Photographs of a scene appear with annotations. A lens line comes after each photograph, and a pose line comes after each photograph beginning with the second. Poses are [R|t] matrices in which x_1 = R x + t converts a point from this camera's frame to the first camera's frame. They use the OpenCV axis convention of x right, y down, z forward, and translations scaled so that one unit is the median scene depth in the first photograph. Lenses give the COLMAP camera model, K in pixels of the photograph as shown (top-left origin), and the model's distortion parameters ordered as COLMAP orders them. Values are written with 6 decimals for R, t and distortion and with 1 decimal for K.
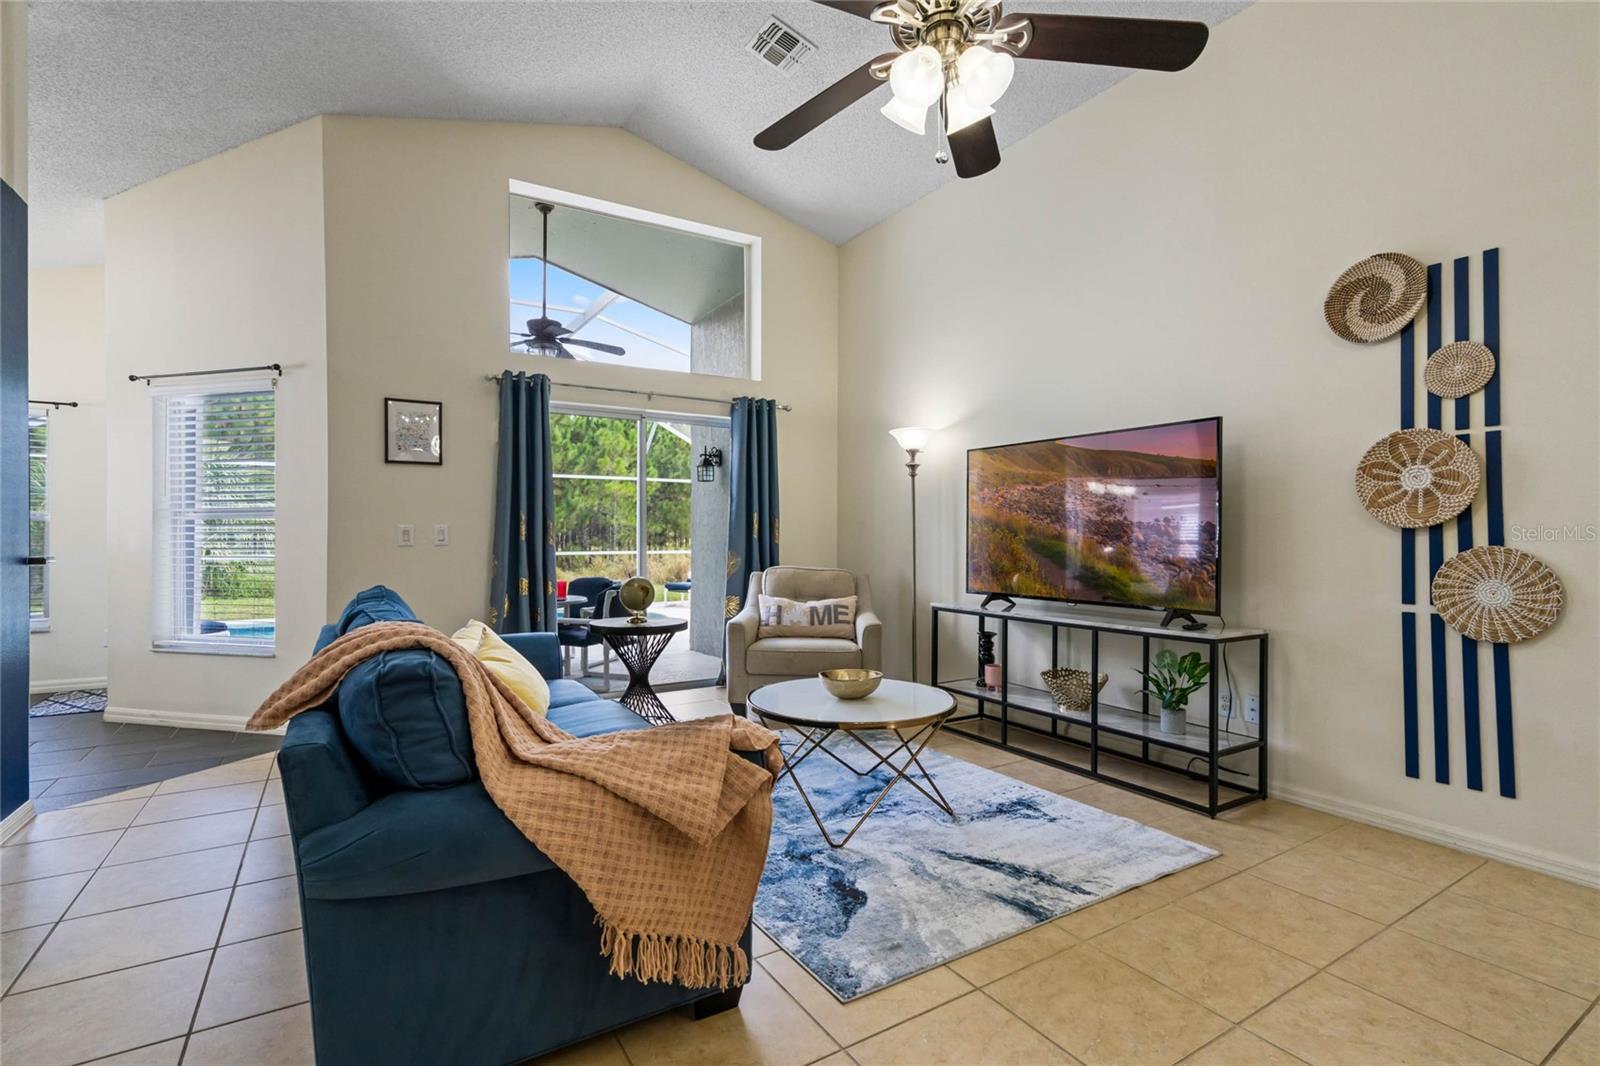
lens RADIAL K [[744.3, 0, 803.4], [0, 744.3, 536.5], [0, 0, 1]] dist [-0.002362, -0.000048]
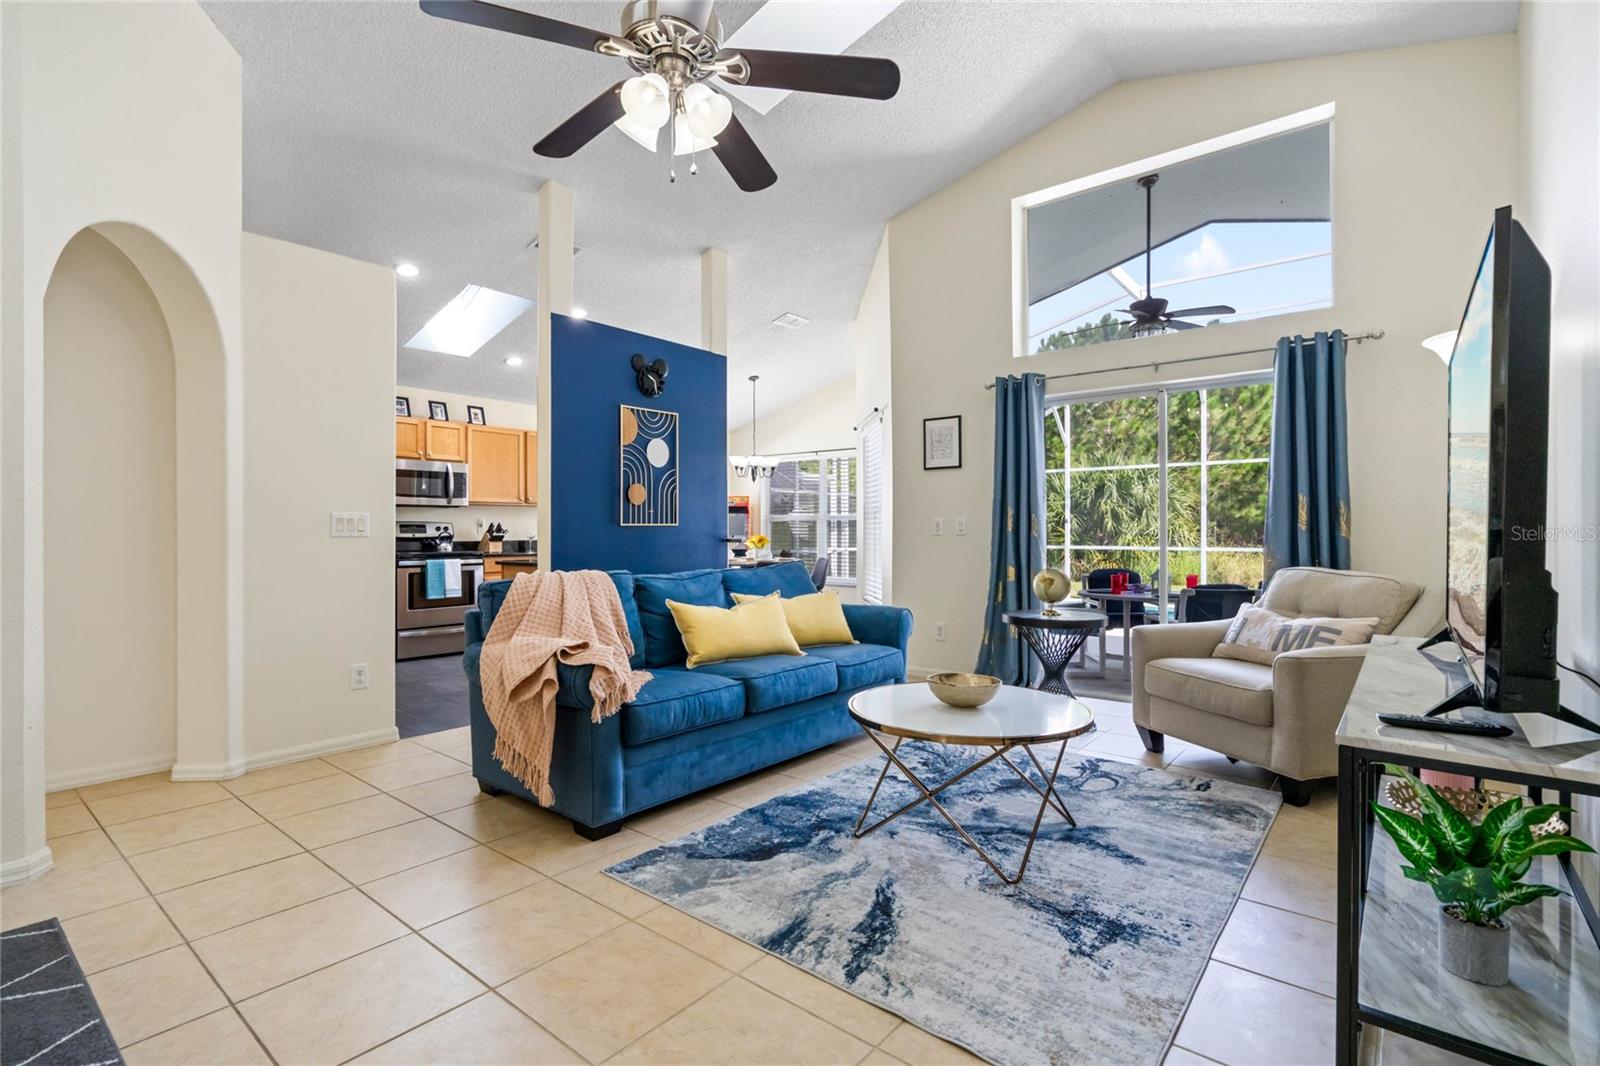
lens RADIAL K [[754.5, 0, 795.0], [0, 754.5, 533.1], [0, 0, 1]] dist [-0.005638, -0.000761]
pose [[0.314114, 0.001749, -0.949384, 0.814638], [-0.000685, 0.999998, 0.001615, 0.010375], [0.949385, 0.000143, 0.314115, 0.511069]]
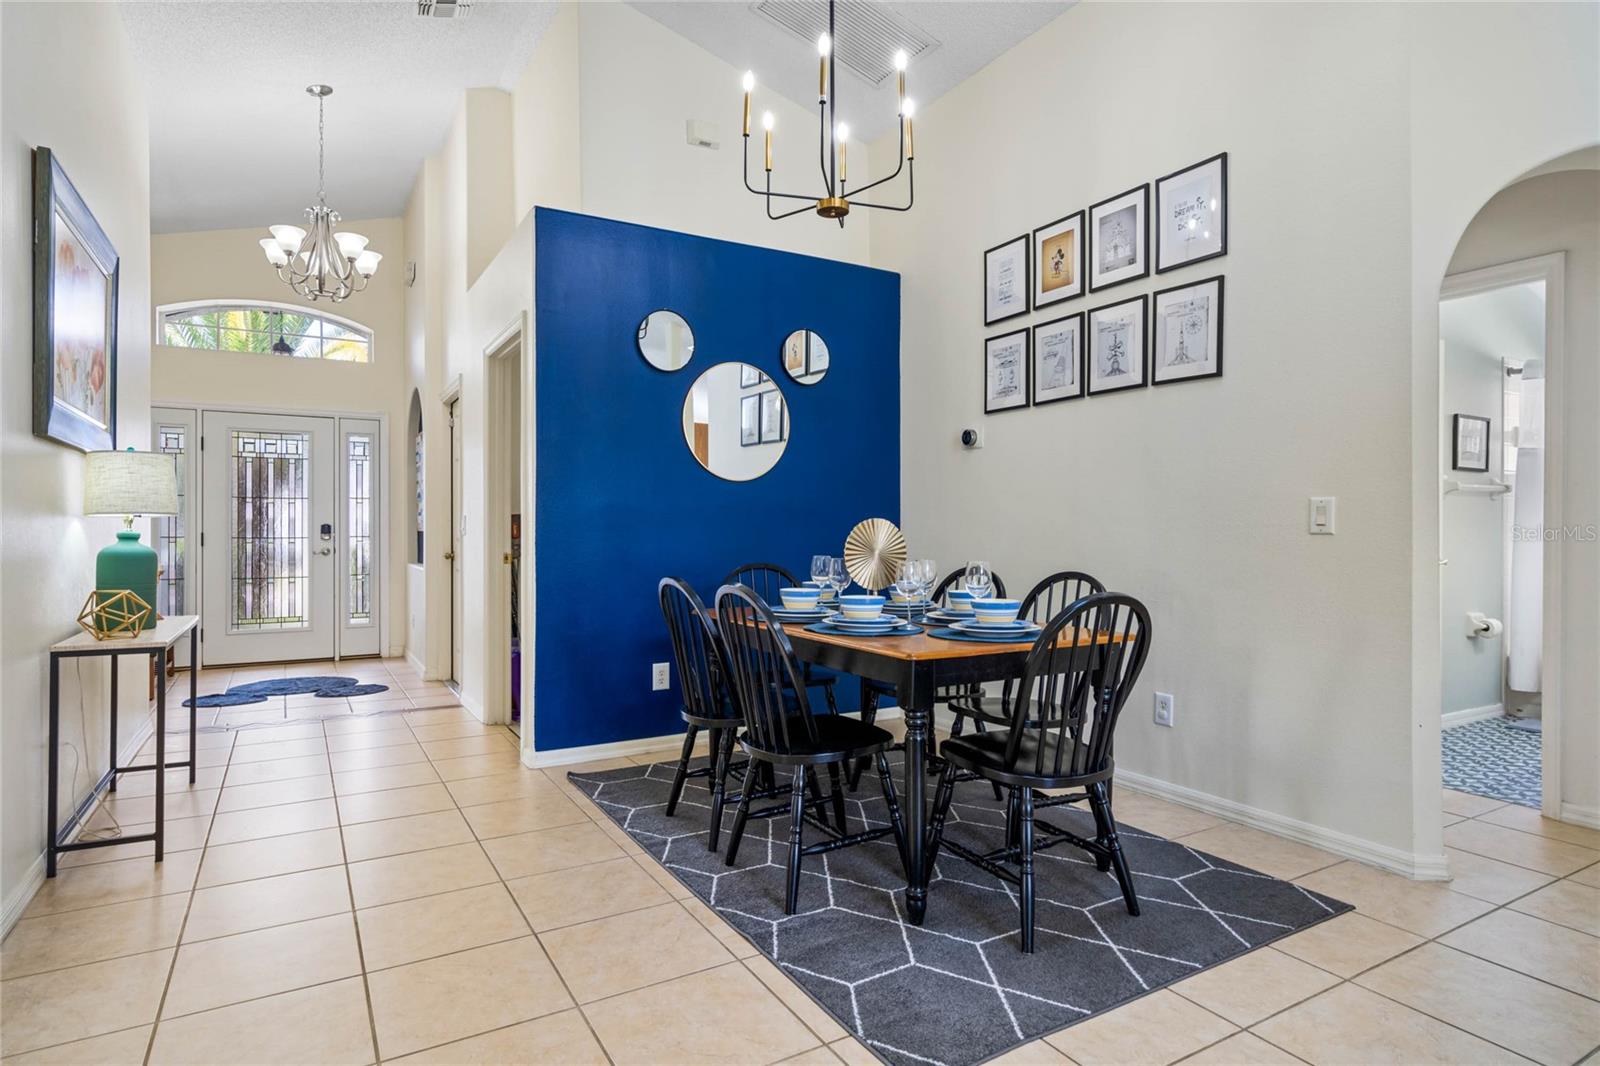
lens RADIAL K [[866.4, 0, 800.0], [0, 866.4, 533.0], [0, 0, 1]] dist [0.004091, 0.000884]
pose [[-0.999442, 0.001933, 0.033349, 0.450597], [0.002080, 0.999988, 0.004384, 0.011032], [-0.033340, 0.004451, -0.999434, 0.898655]]
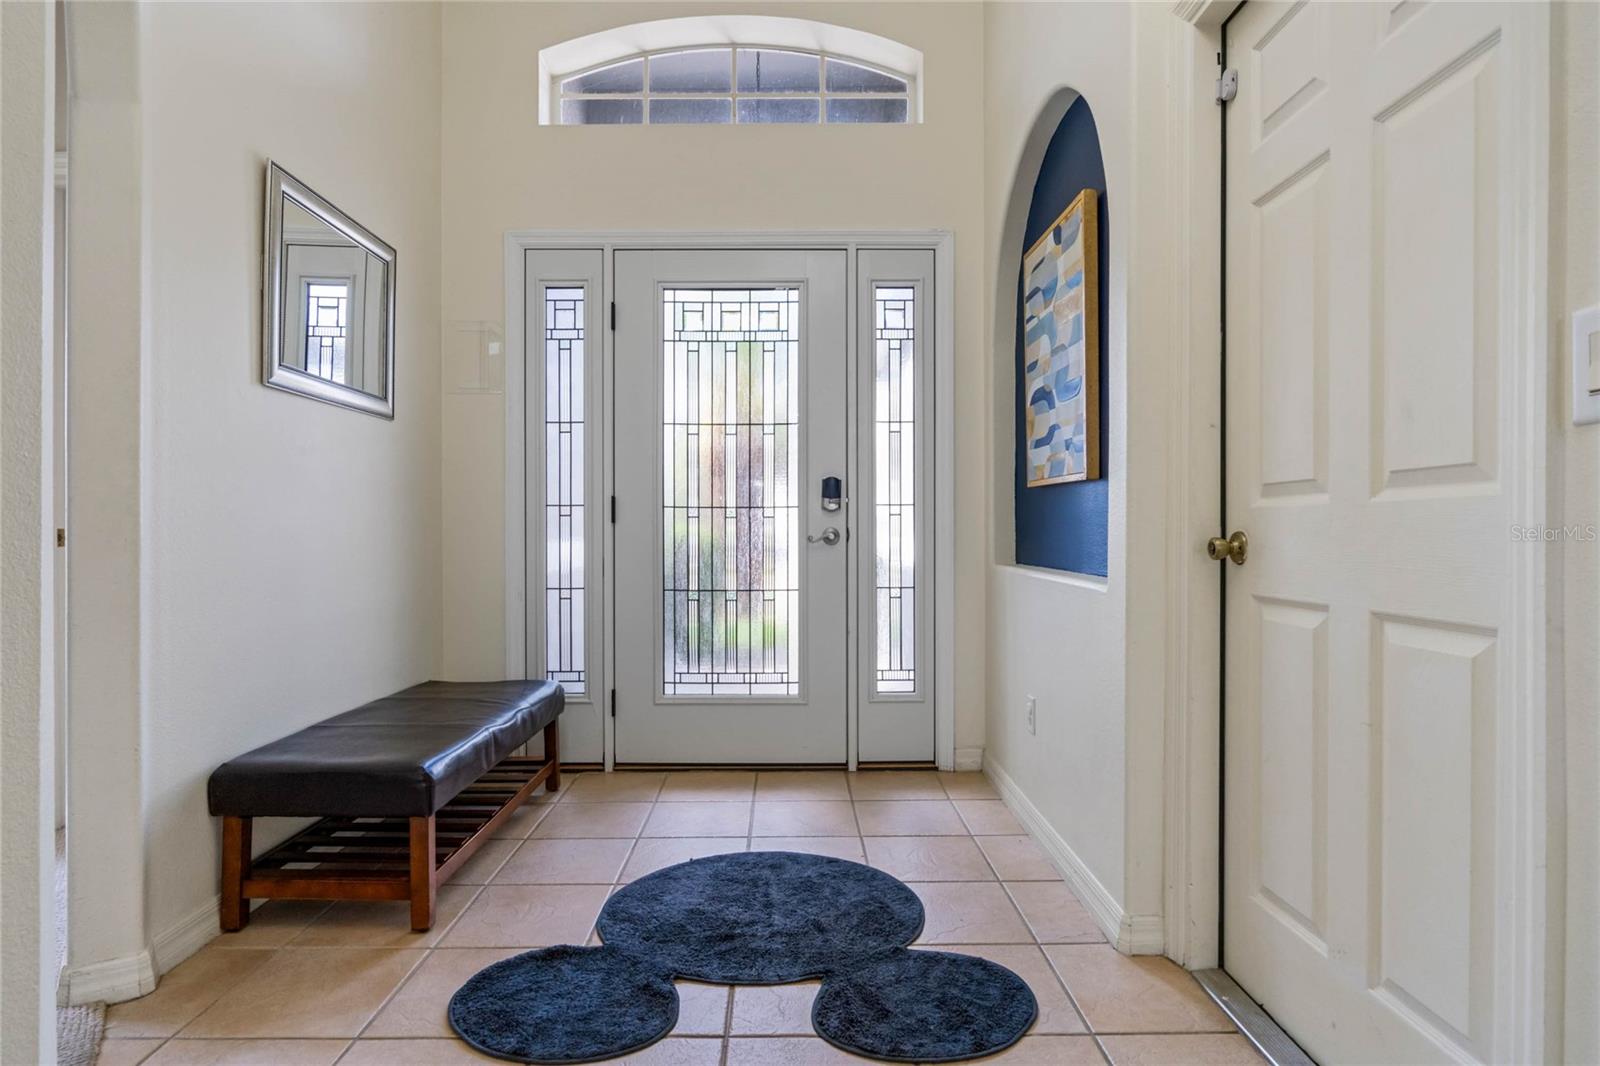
lens RADIAL K [[870.6, 0, 800.0], [0, 870.6, 533.0], [0, 0, 1]] dist [-0.000573, -0.000056]
pose [[-0.852498, 0.001445, 0.522729, 1.268449], [0.004951, 0.999974, 0.005310, 0.058483], [-0.522708, 0.007114, -0.852482, -0.443388]]
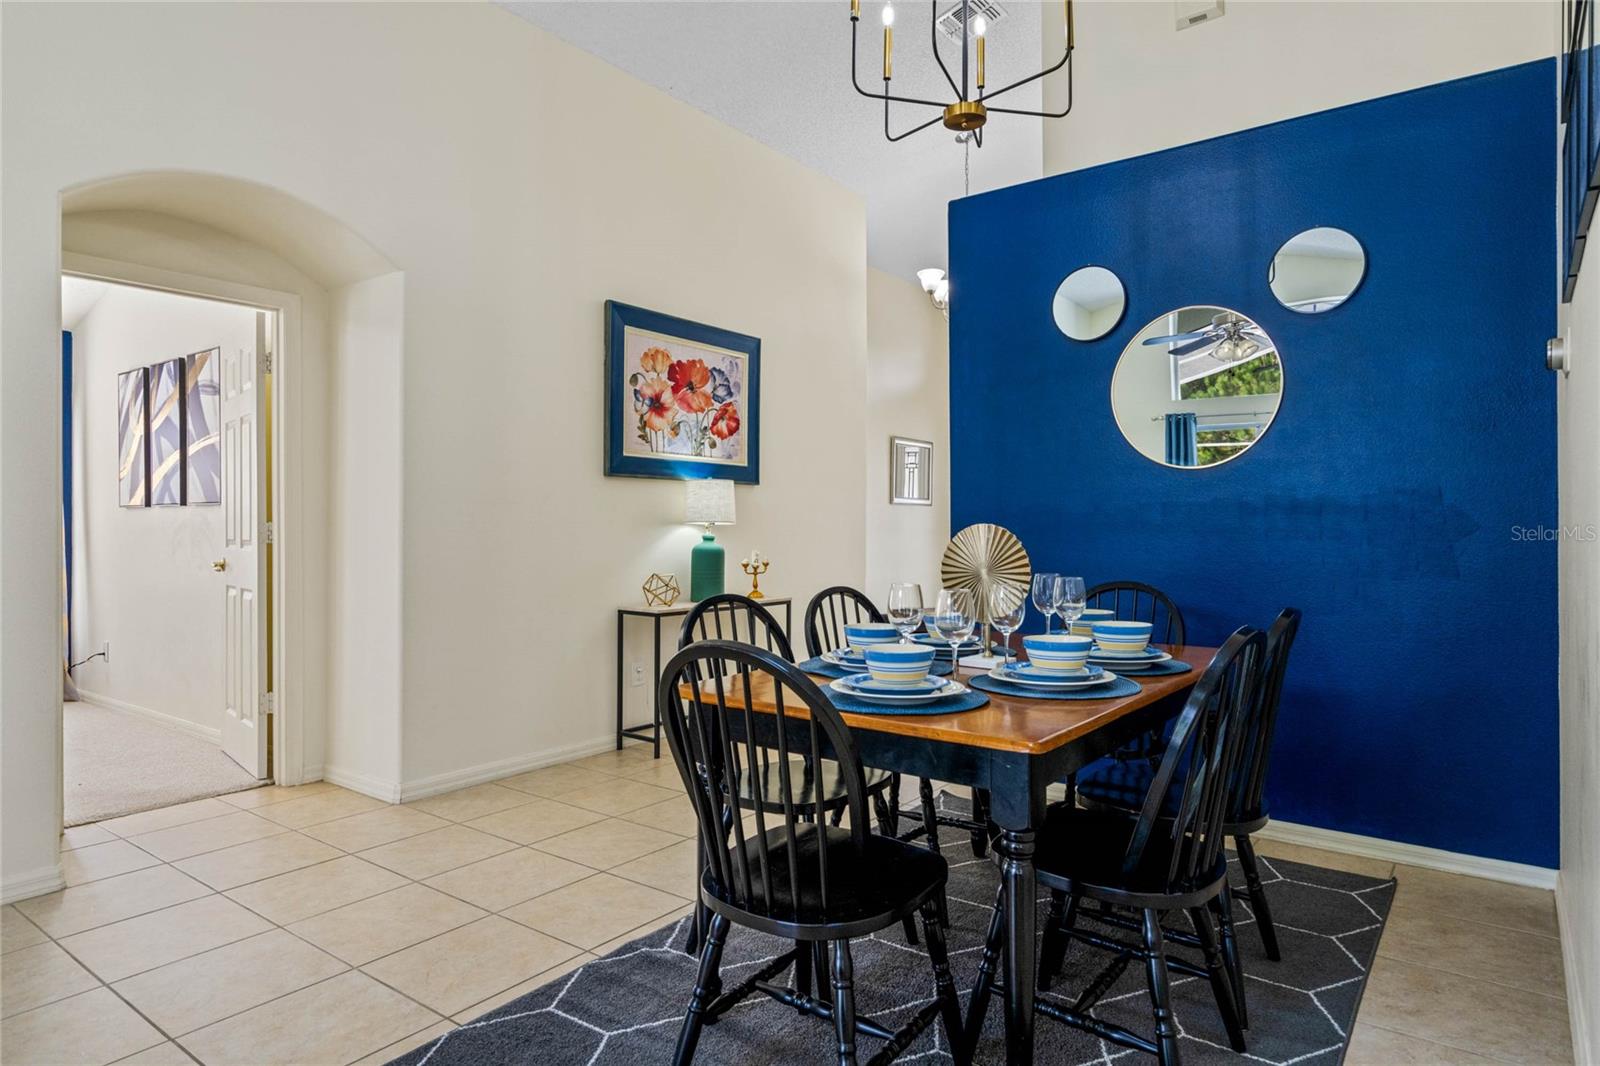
lens RADIAL K [[922.9, 0, 800.0], [0, 922.9, 533.0], [0, 0, 1]] dist [0.005090, 0.000106]
pose [[-0.361113, -0.002962, 0.932518, -0.260202], [0.003160, 0.999985, 0.004400, 0.002182], [-0.932517, 0.004536, -0.361098, 0.323261]]
